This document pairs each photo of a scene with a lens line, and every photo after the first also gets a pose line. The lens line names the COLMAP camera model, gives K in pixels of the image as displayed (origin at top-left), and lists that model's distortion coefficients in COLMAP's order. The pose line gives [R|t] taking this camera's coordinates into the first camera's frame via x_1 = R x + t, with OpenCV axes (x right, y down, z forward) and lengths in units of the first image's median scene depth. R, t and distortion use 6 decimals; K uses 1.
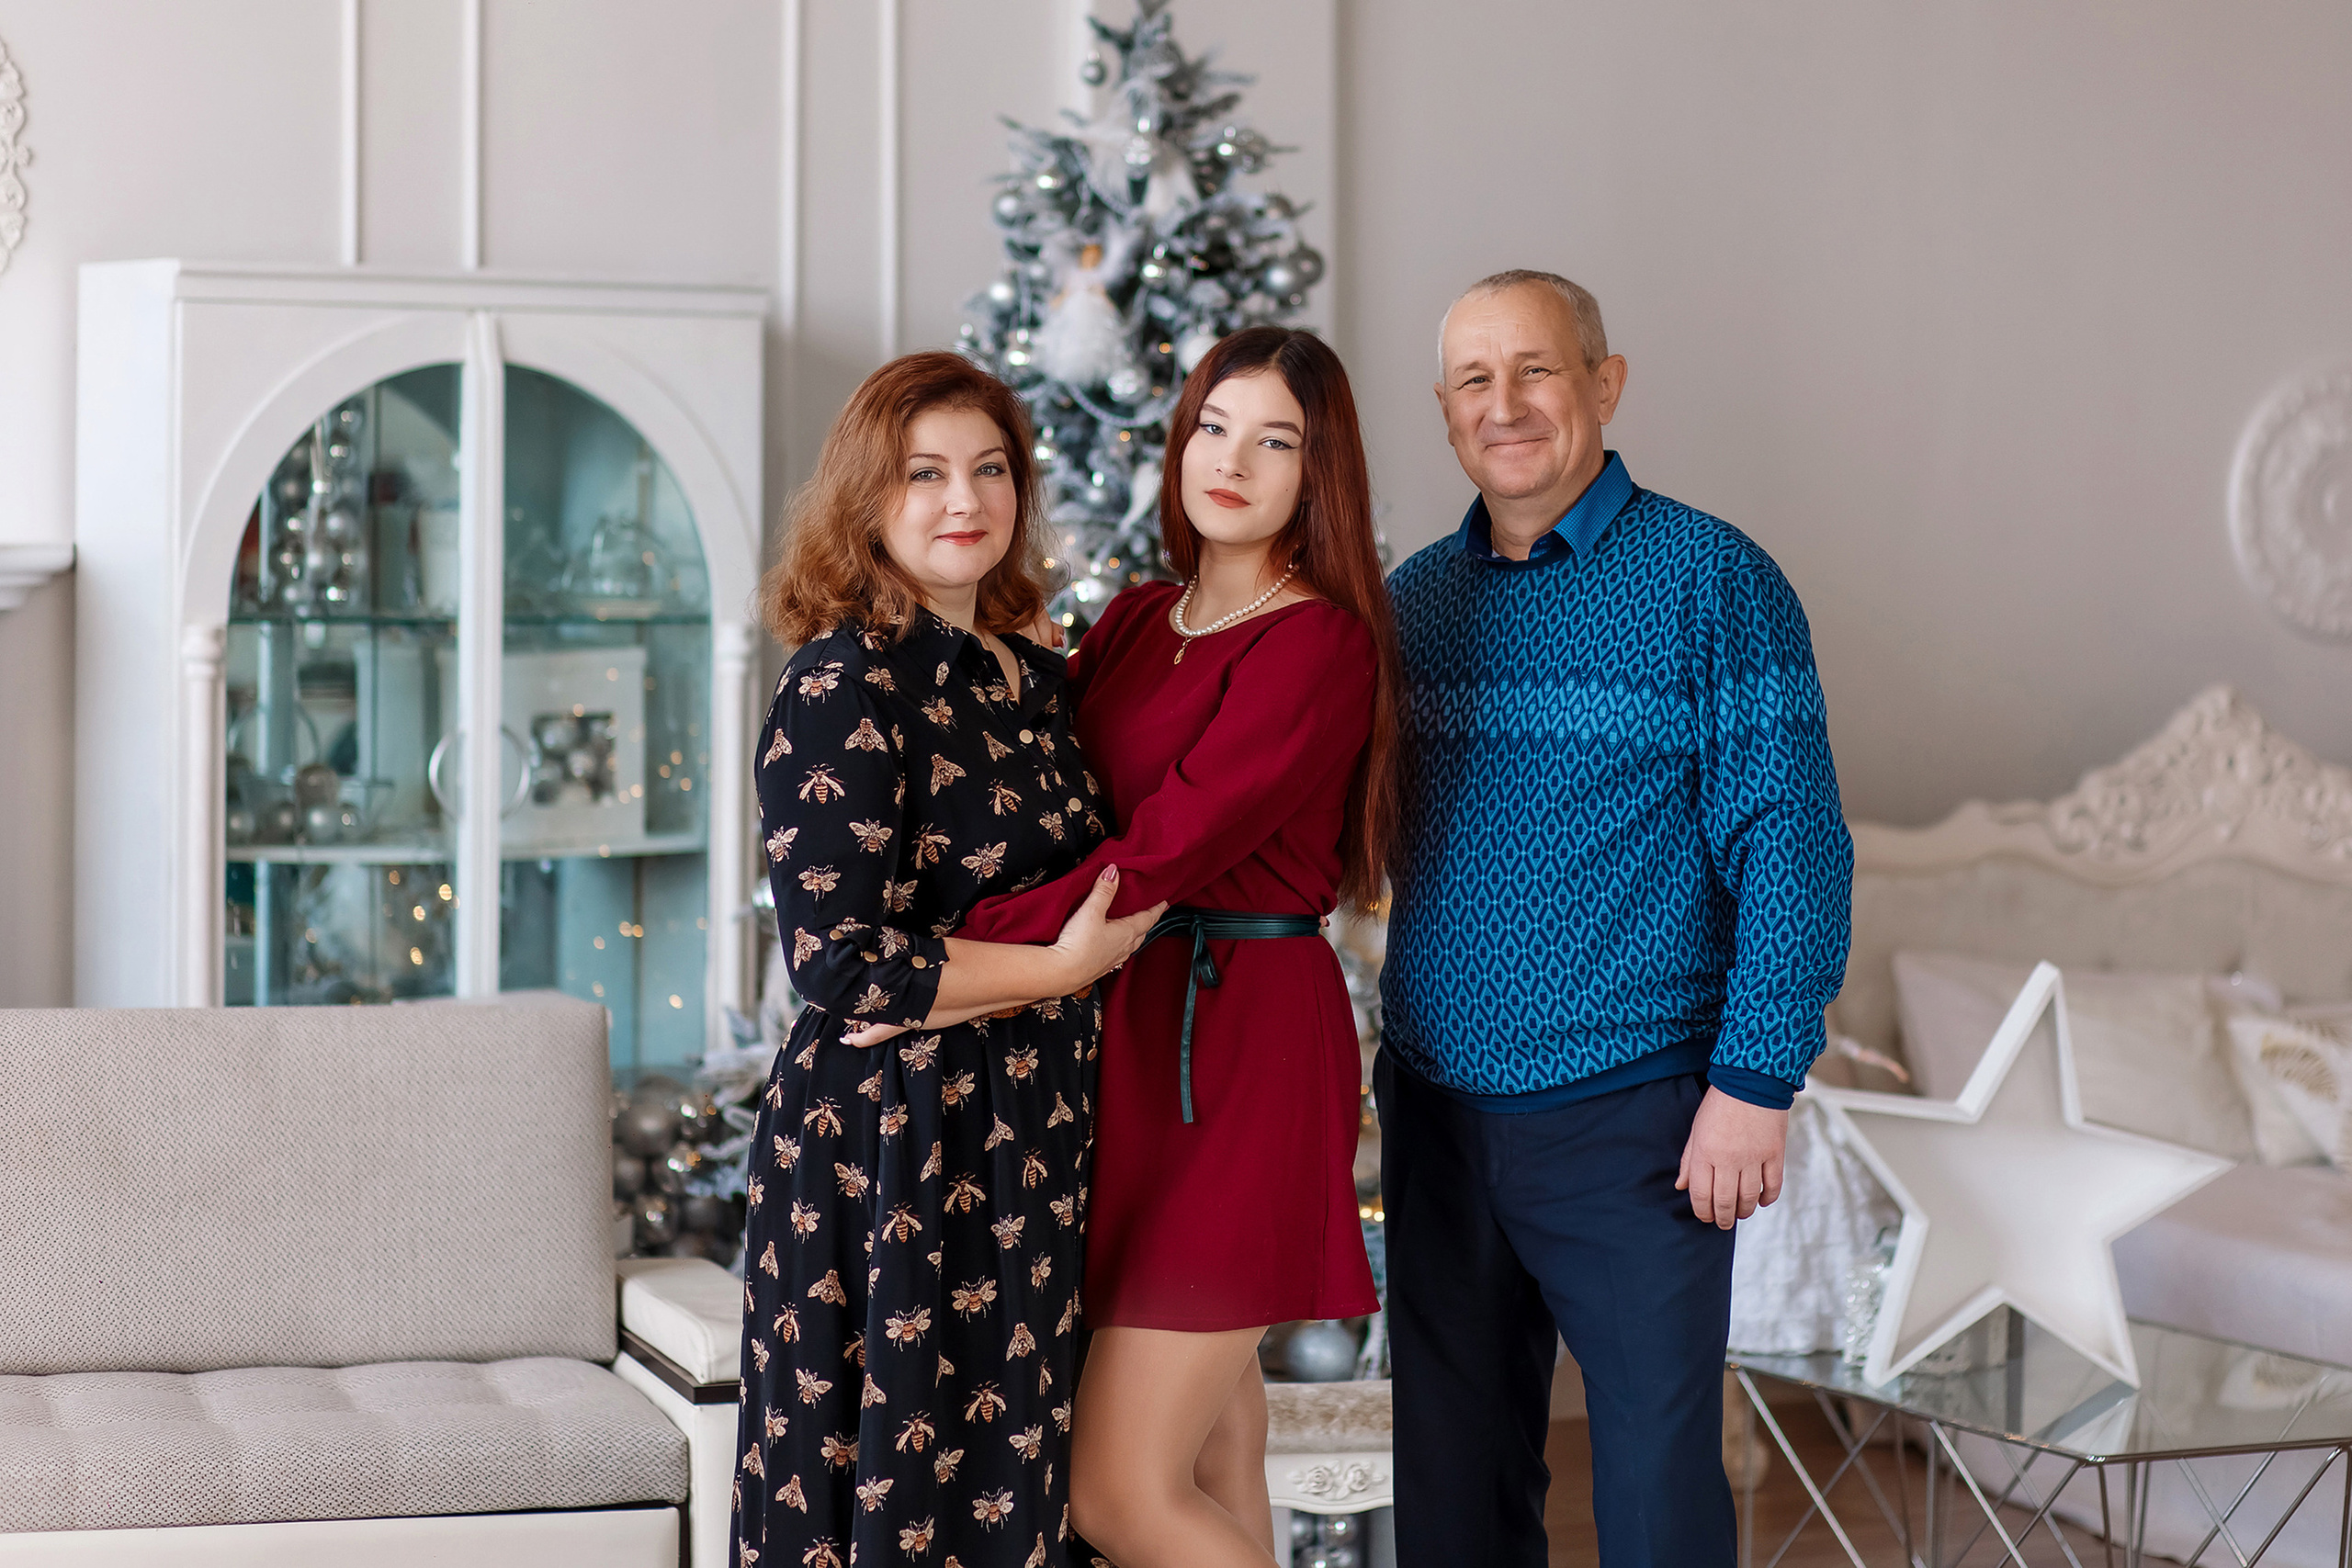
lens RADIAL K [[6908.0, 0, 1383.7], [0, 6908.0, 711.4], [0, 0, 1]] dist [0.053834, 0.000000]
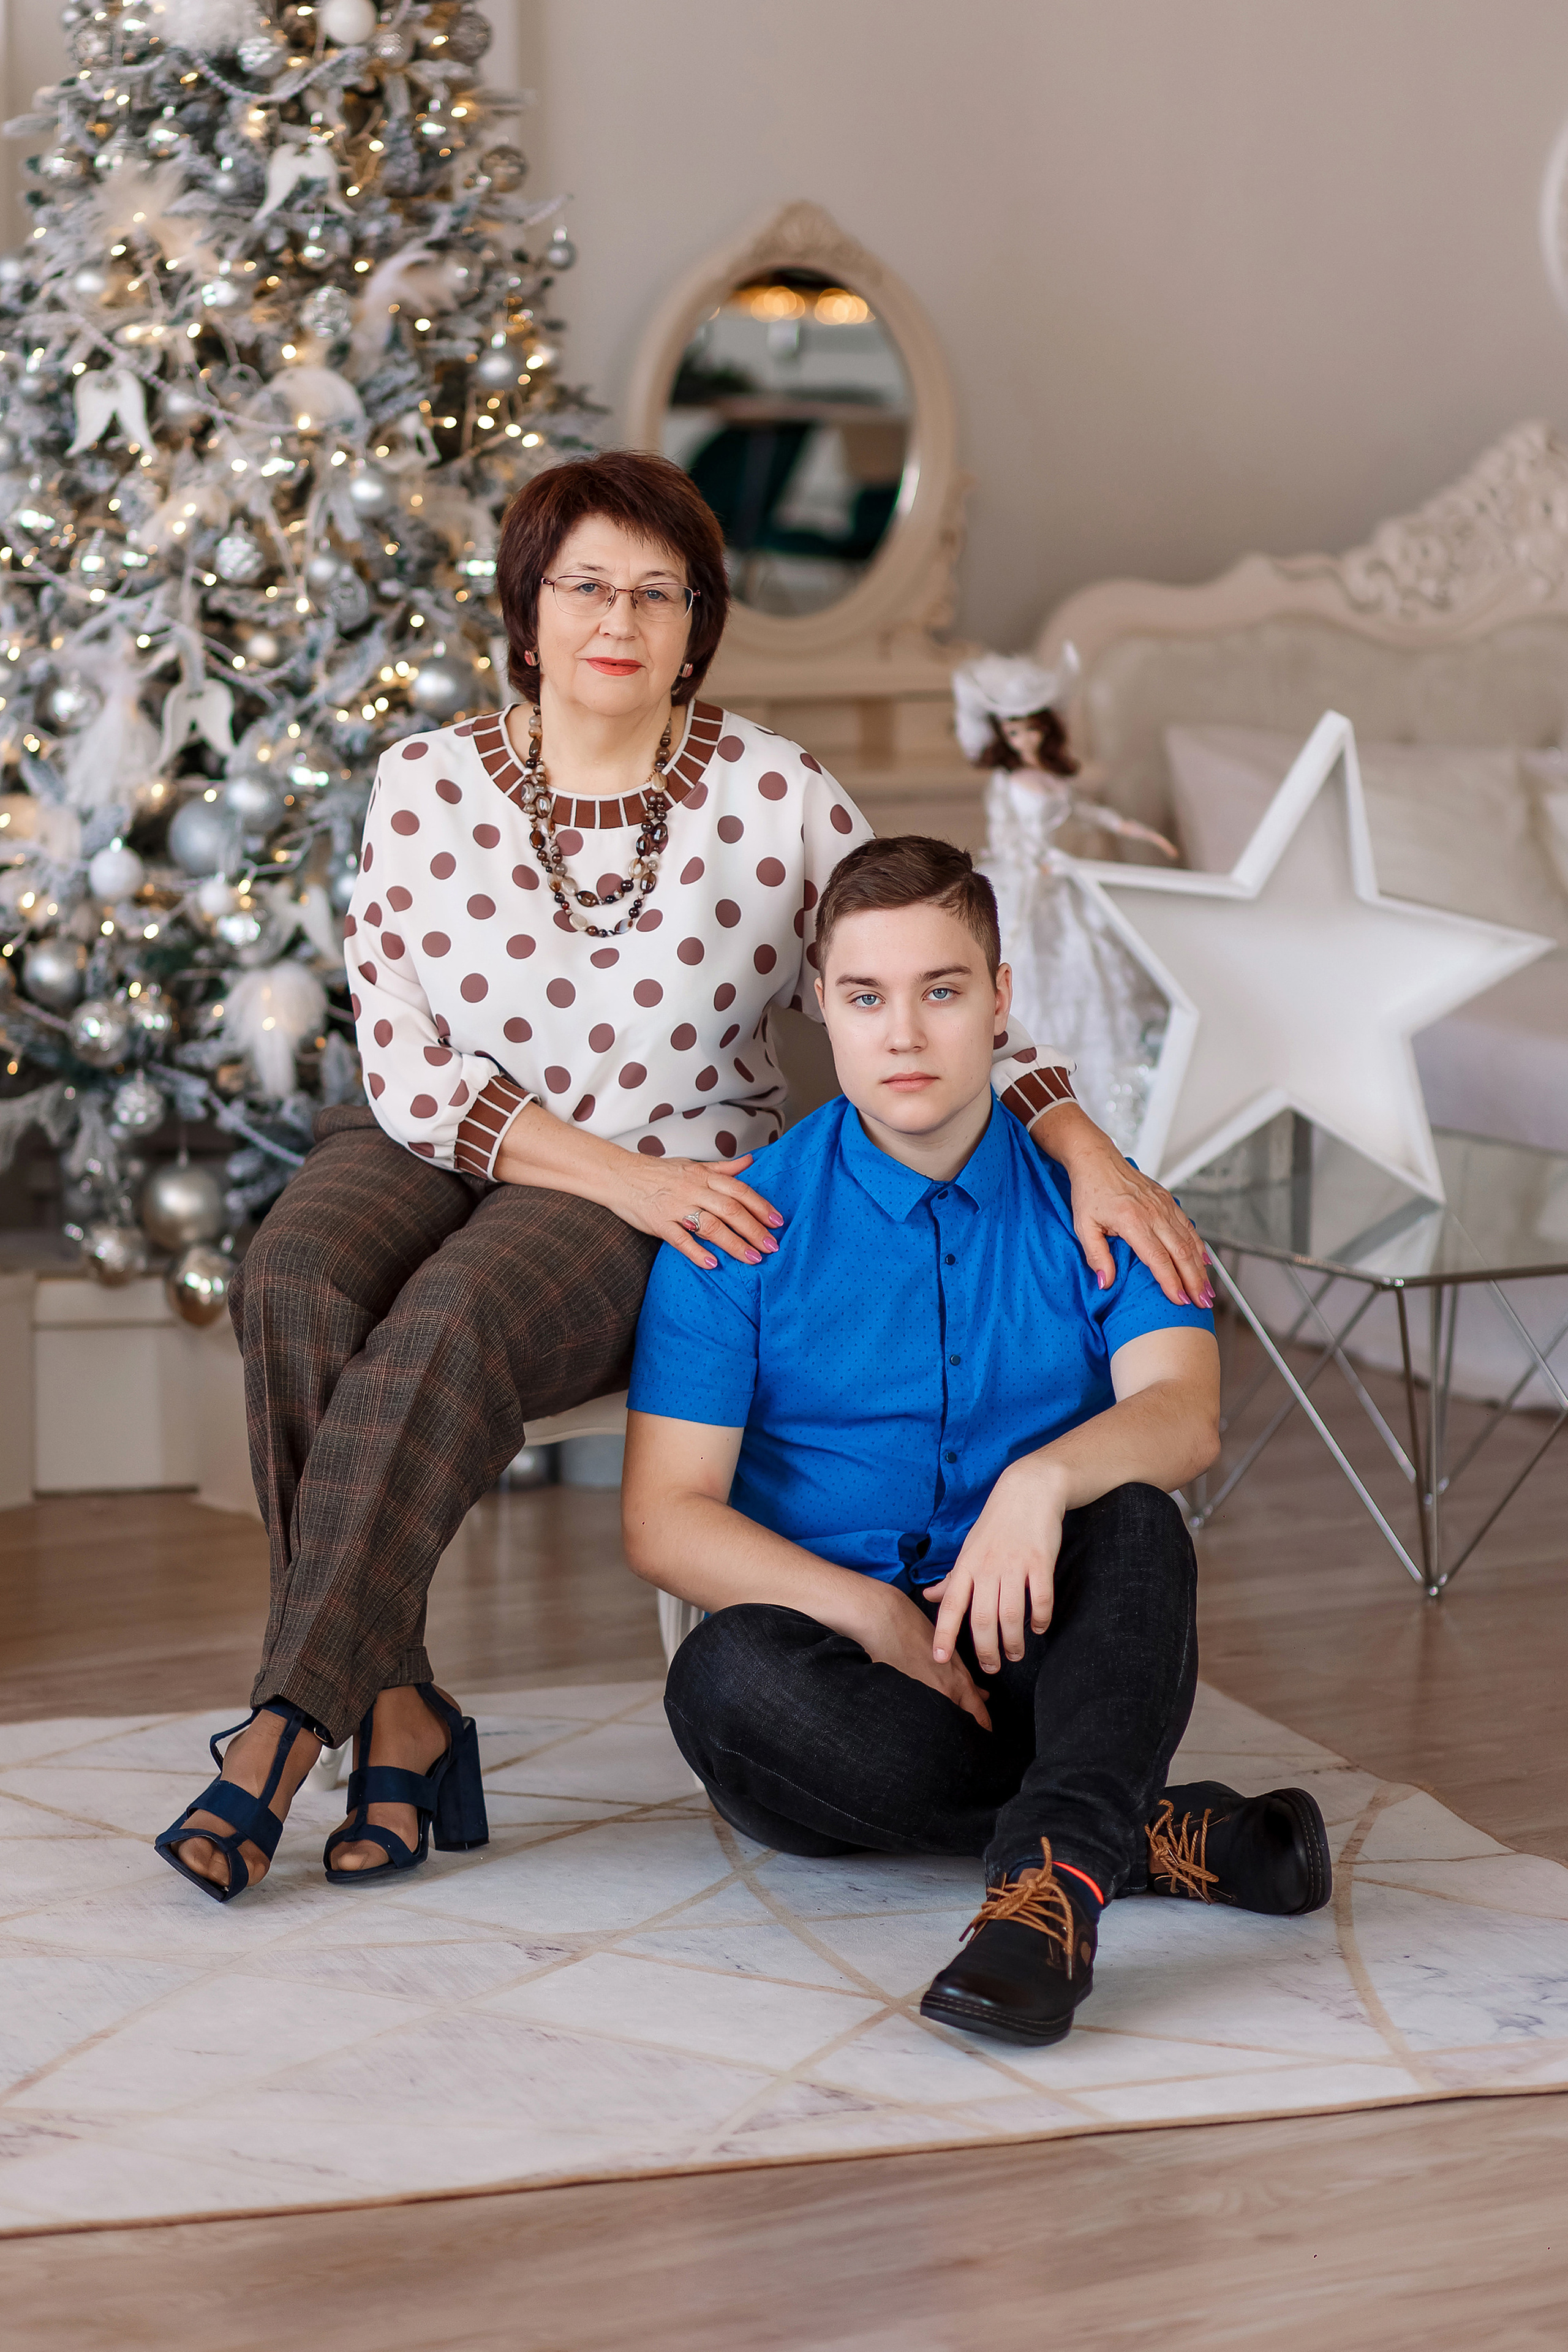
lens RADIAL K [[6908.7, 0, 786.6], [0, 6908.7, 1059.5], [0, 0, 1]] dist [0.053834, 0.000000]
pose [[0.999781, -0.011665, 0.017384, 0.011600], [0.010494, 0.997765, 0.065994, 0.020995], [-0.018115, -0.065797, 0.997669, 0.134492]]
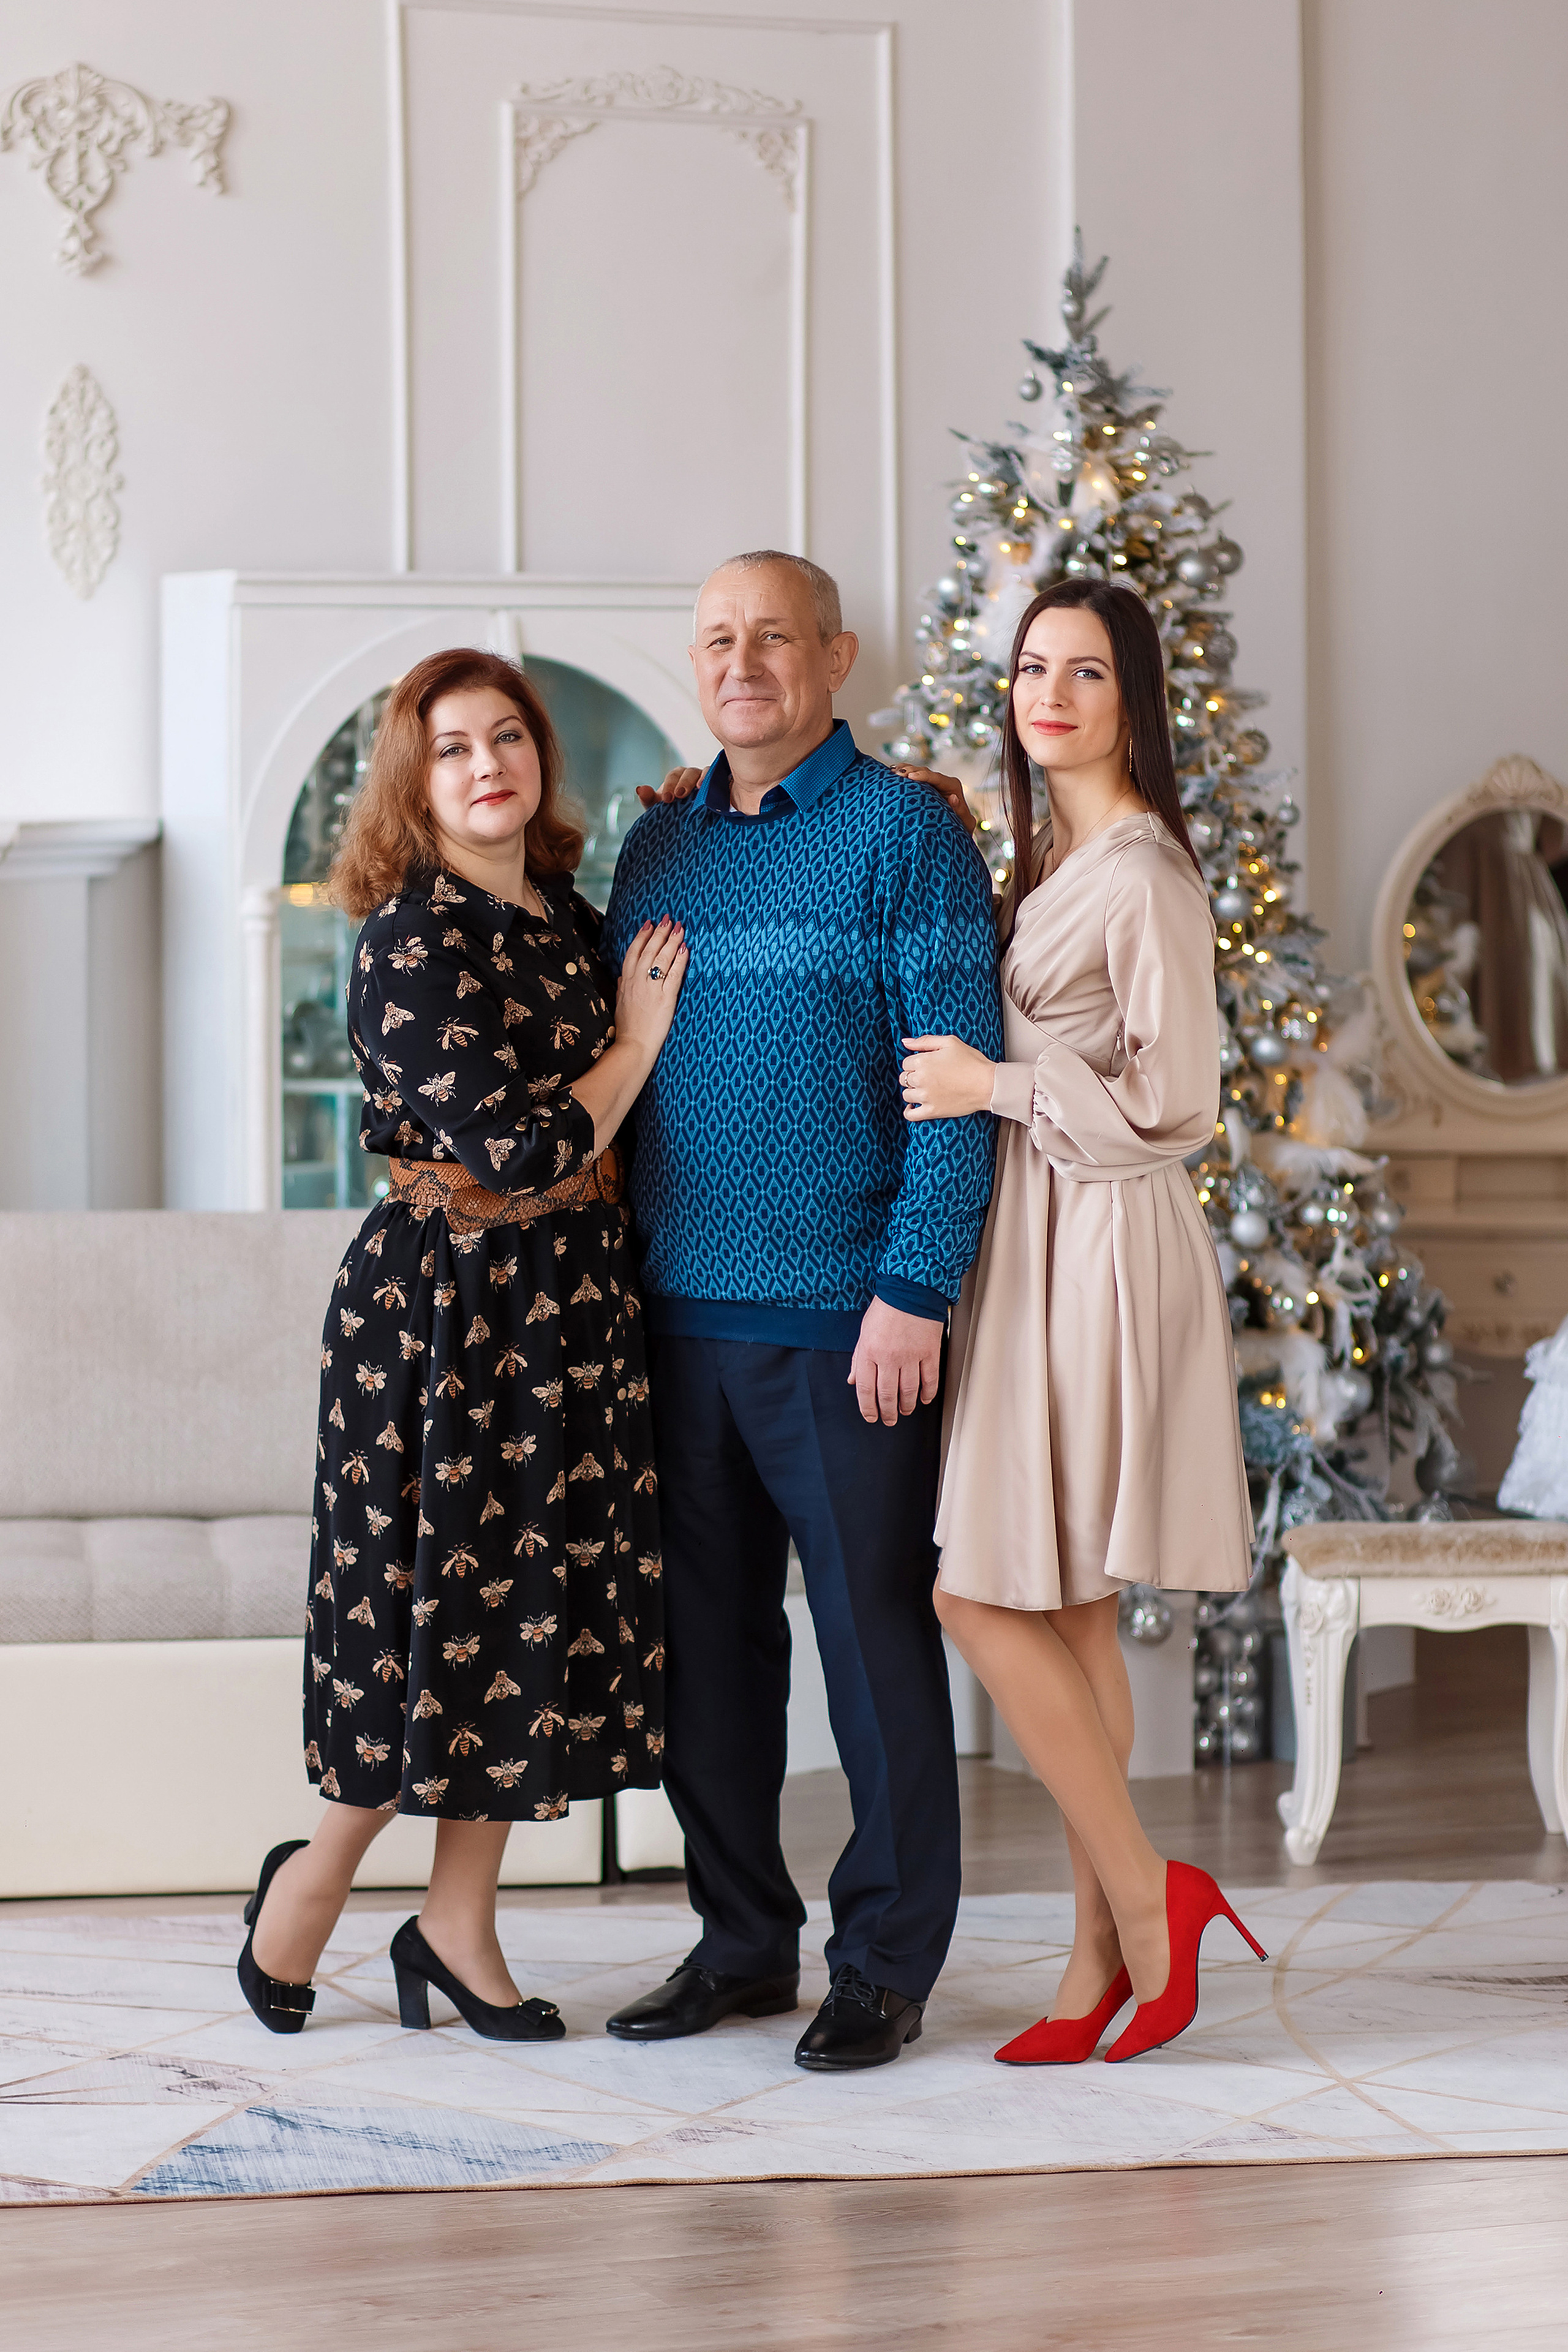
lens RADIAL K [[7623.1, 0, 830.1], [0, 7623.1, 963.0], [0, 0, 1]] dist [0.006602, 0.000000]
pose [[0.986844, -0.008586, -0.161449, 0.126529], [0.008112, 0.999961, -0.003594, 0.005399], [0.161474, 0.002237, 0.986874, -0.234899]]
